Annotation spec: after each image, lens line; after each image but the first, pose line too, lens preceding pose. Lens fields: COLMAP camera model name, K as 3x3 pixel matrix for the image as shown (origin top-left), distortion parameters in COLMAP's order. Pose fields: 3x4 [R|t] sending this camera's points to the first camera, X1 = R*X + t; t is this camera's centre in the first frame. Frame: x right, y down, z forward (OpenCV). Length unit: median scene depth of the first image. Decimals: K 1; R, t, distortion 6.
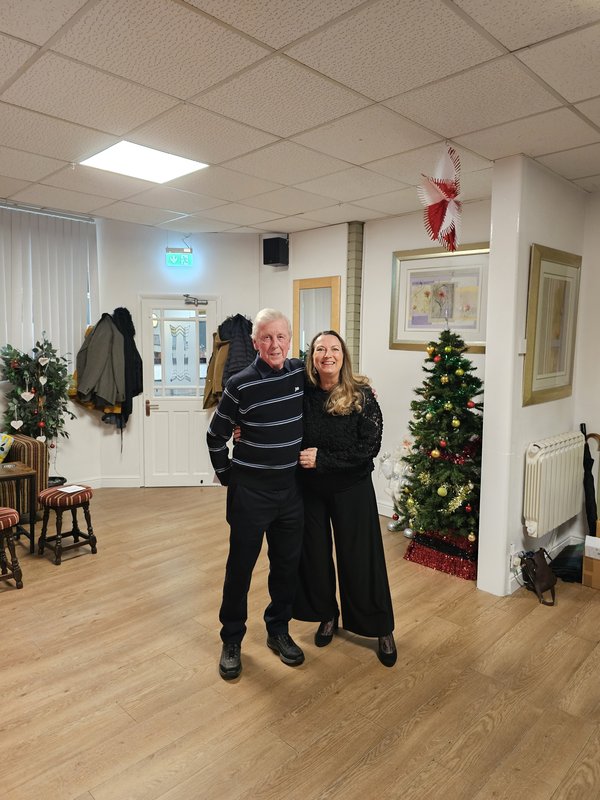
lens RADIAL K [[543.4, 0, 300.9], [0, 543.4, 384.5], [0, 0, 1]] dist [0.000997, -0.029057]
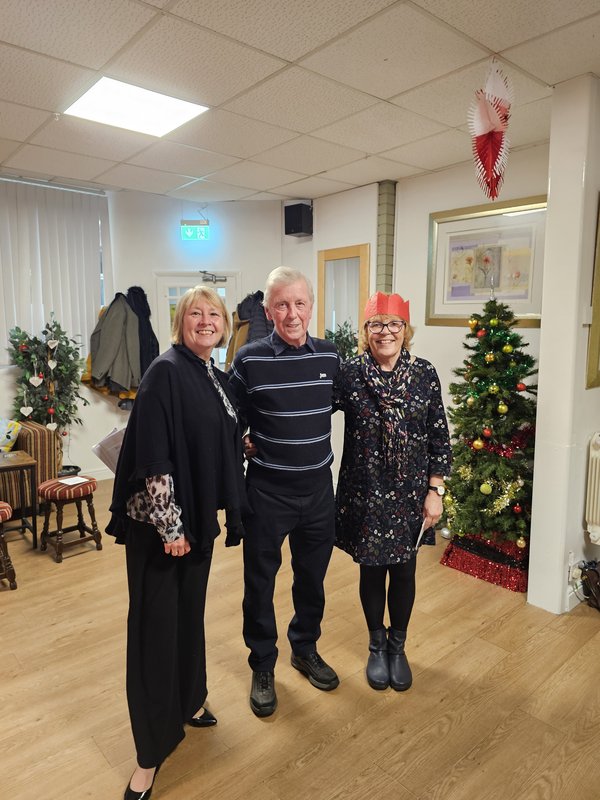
lens RADIAL K [[531.7, 0, 299.0], [0, 531.7, 393.4], [0, 0, 1]] dist [0.002556, -0.024232]
pose [[0.996715, -0.003780, -0.080902, 0.032988], [0.007090, 0.999148, 0.040666, 0.010570], [0.080680, -0.041106, 0.995892, 0.140457]]
